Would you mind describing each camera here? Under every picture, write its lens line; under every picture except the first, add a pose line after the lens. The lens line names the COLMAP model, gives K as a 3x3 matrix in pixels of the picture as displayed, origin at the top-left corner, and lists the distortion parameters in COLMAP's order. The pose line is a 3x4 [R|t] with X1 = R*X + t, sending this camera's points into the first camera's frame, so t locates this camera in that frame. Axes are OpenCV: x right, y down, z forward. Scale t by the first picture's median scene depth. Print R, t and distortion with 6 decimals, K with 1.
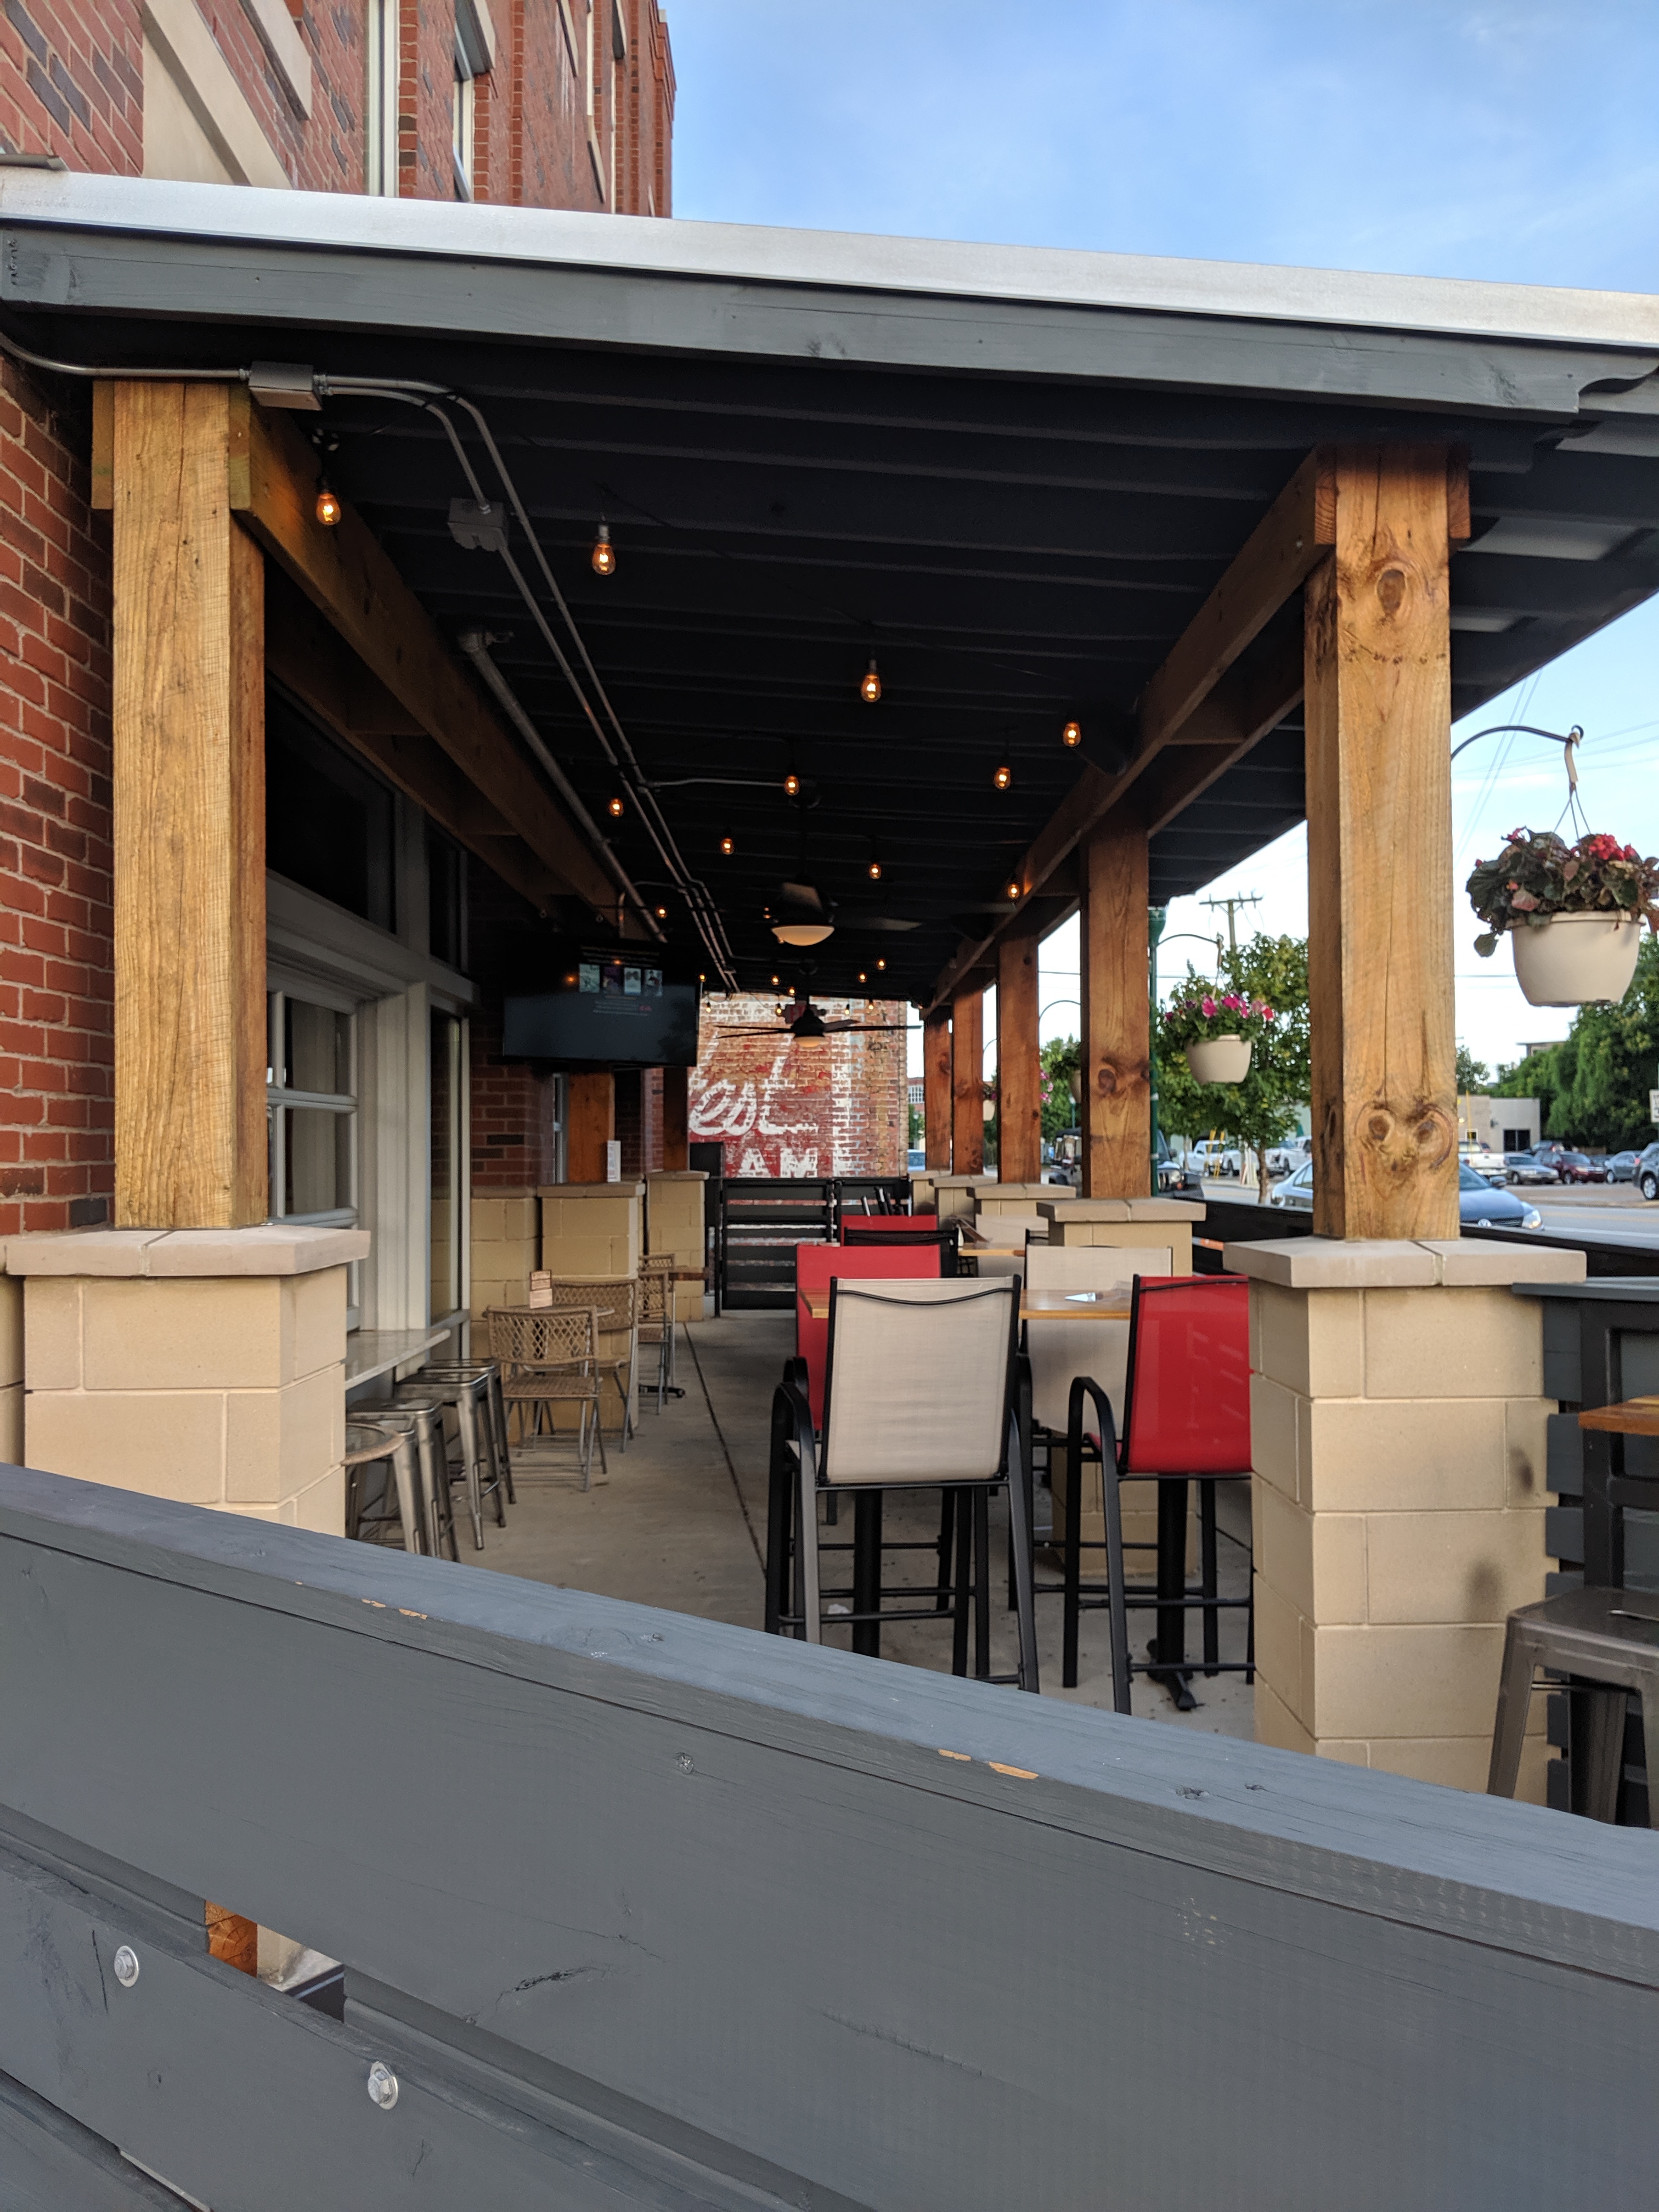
lens RADIAL K [[1877.9, 0, 817.7], [0, 1877.9, 1100.4], [0, 0, 1]] dist [0.110370, -0.204241]
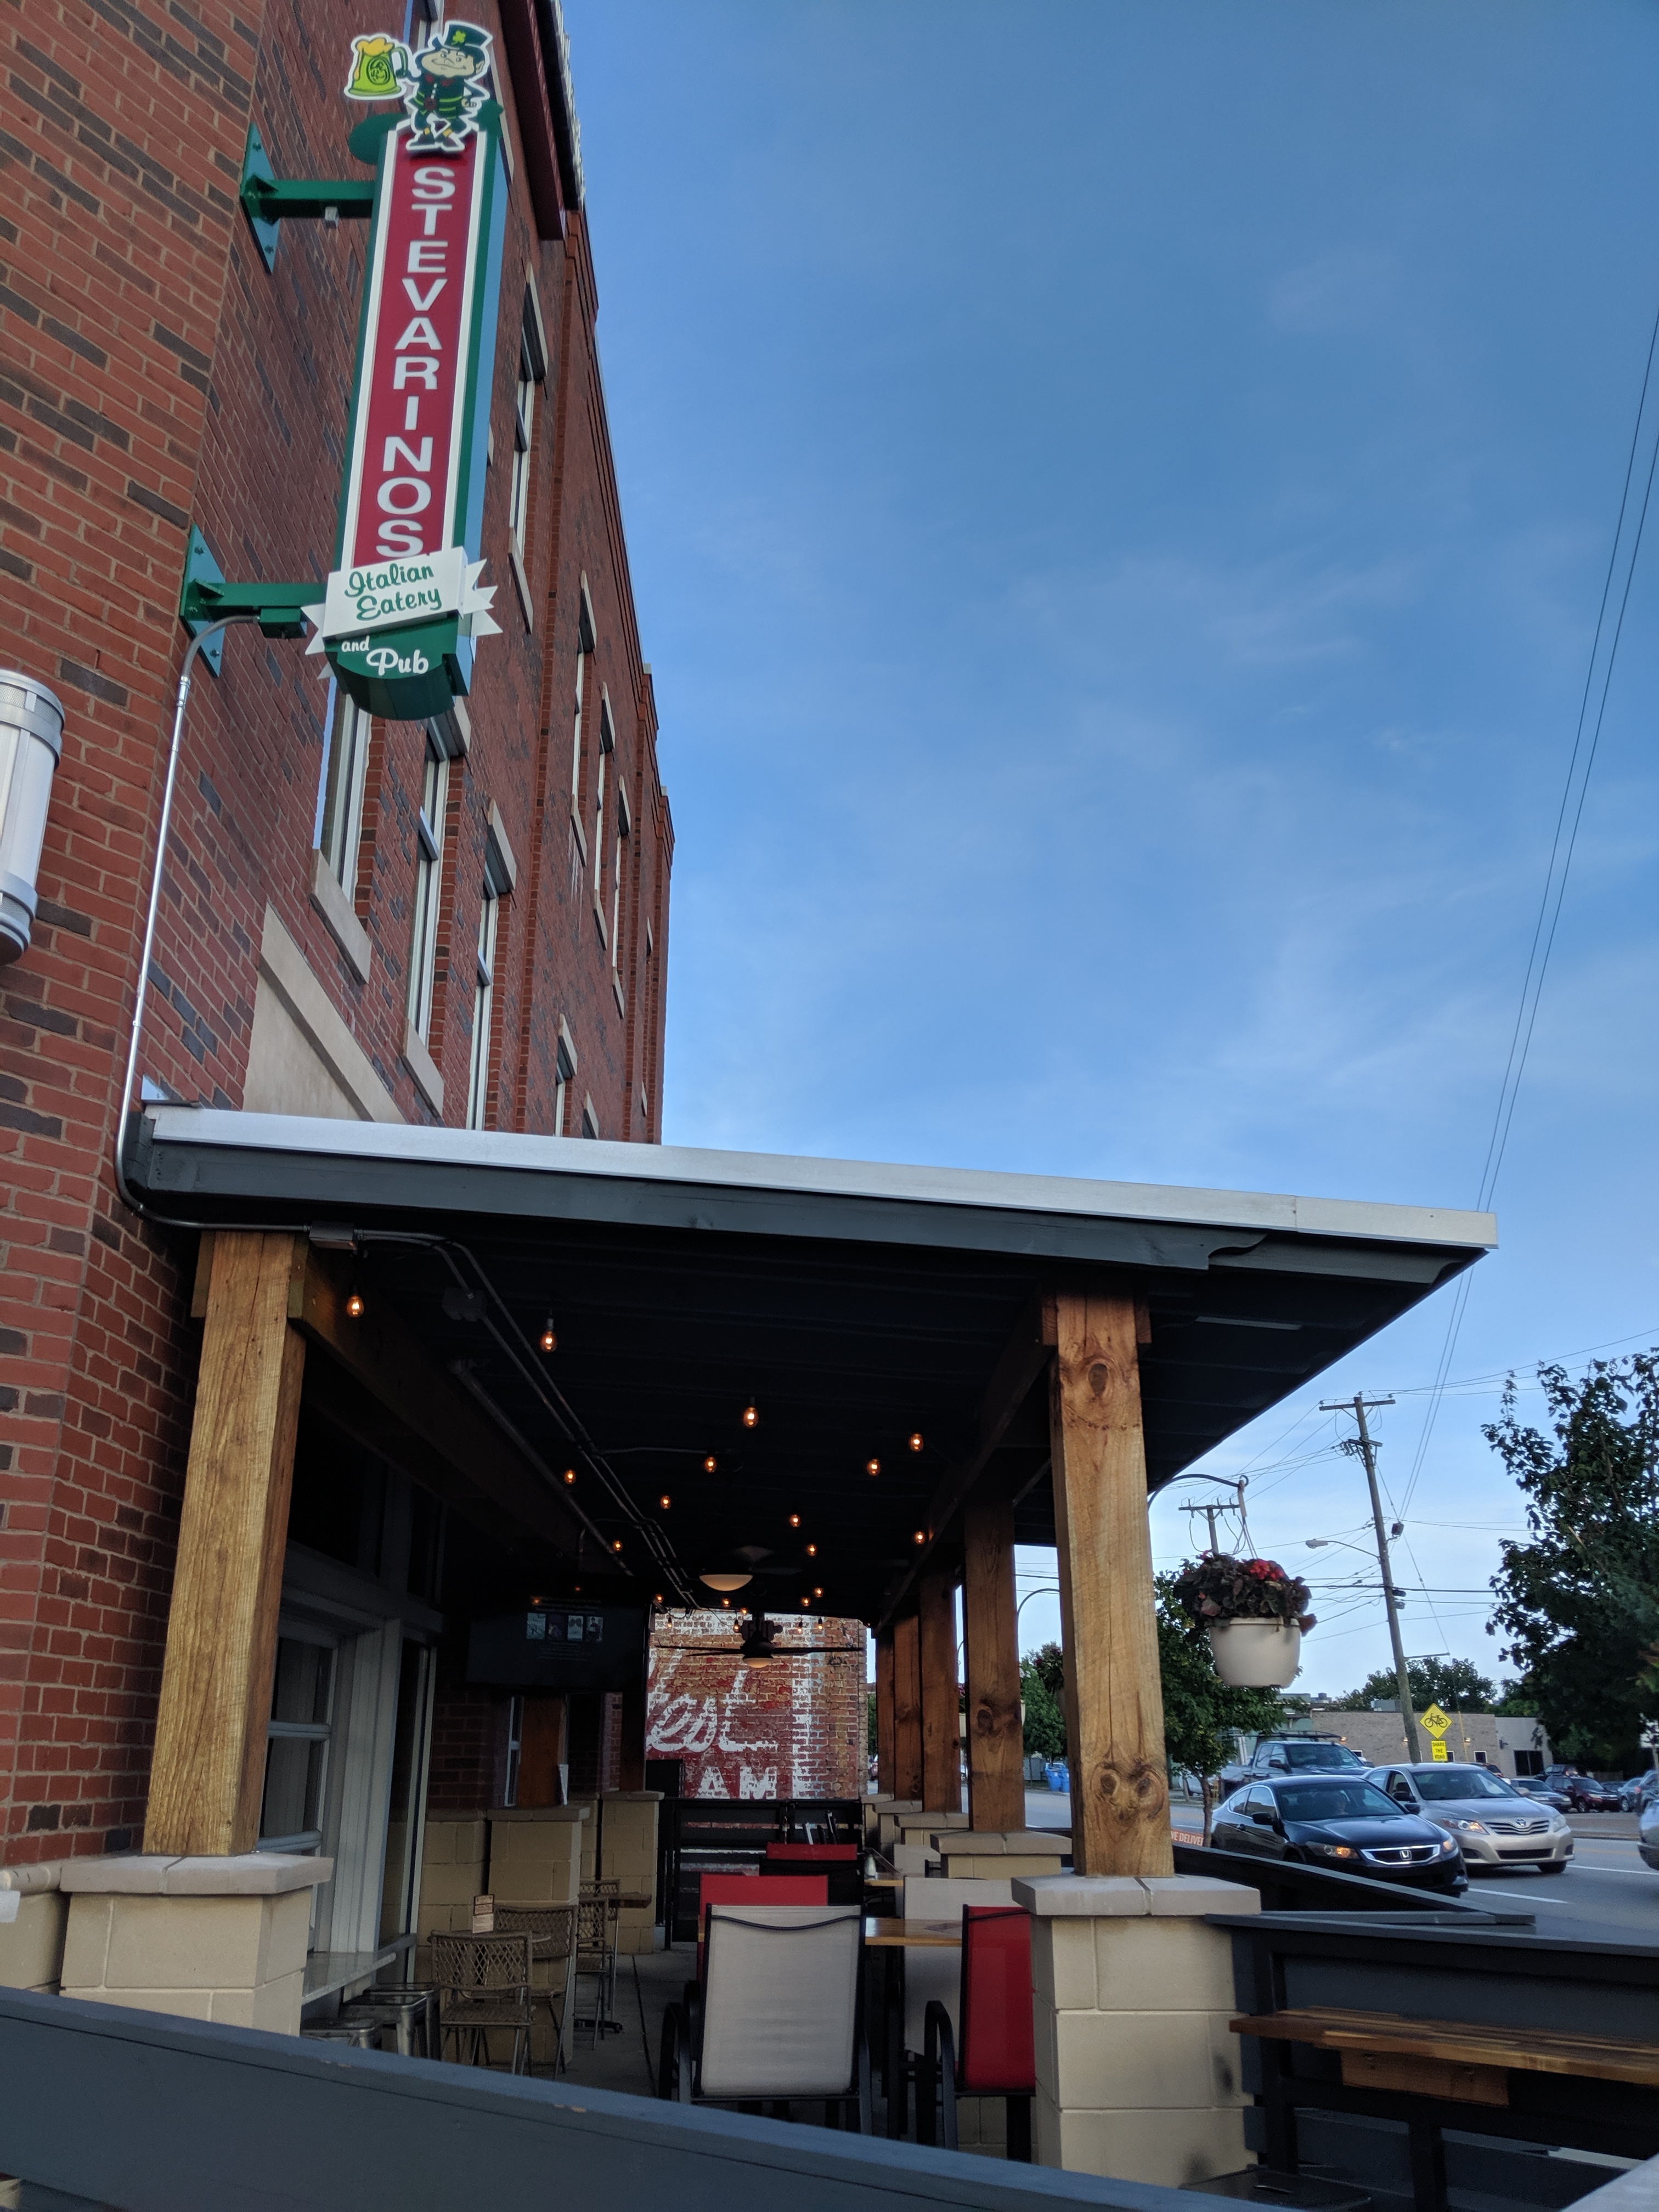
lens RADIAL K [[1877.9, 0, 817.7], [0, 1877.9, 1100.4], [0, 0, 1]] dist [0.110370, -0.204241]
pose [[0.999907, 0.013449, -0.002064, 0.068017], [-0.013443, 0.953023, -0.302599, -0.026935], [-0.002103, 0.302599, 0.953116, -0.302618]]
